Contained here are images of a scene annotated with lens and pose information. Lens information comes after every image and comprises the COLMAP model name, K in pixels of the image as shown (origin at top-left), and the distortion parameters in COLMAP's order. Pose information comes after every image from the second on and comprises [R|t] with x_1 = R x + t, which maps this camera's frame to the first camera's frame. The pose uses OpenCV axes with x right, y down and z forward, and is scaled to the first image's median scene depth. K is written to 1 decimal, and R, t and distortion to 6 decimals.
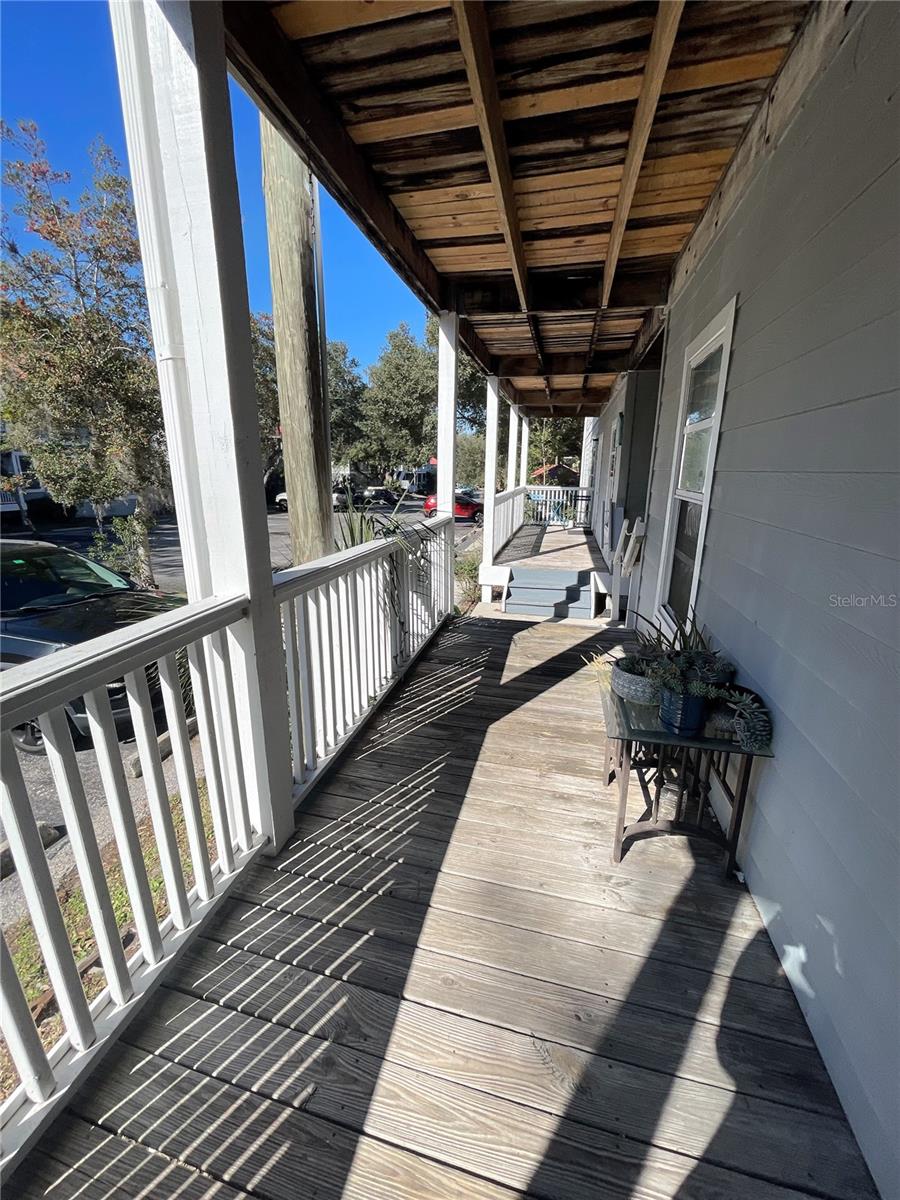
lens RADIAL K [[479.1, 0, 450.0], [0, 479.1, 600.0], [0, 0, 1]] dist [0.001837, 0.000011]
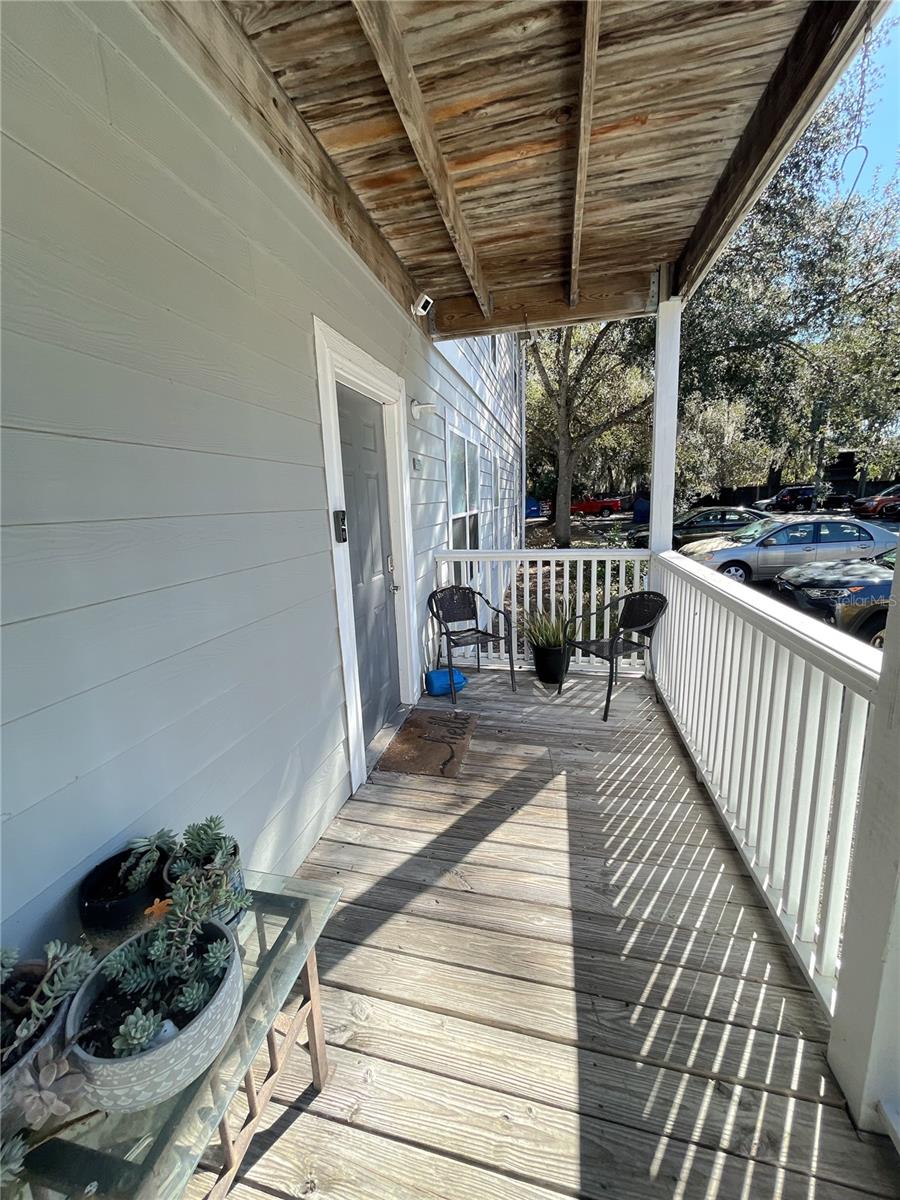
lens RADIAL K [[479.1, 0, 450.0], [0, 479.1, 600.0], [0, 0, 1]] dist [0.001837, 0.000011]
pose [[-0.999562, 0.028312, -0.008564, 0.185482], [0.021168, 0.886938, 0.461404, -0.435809], [0.020659, 0.461021, -0.887149, 1.548226]]
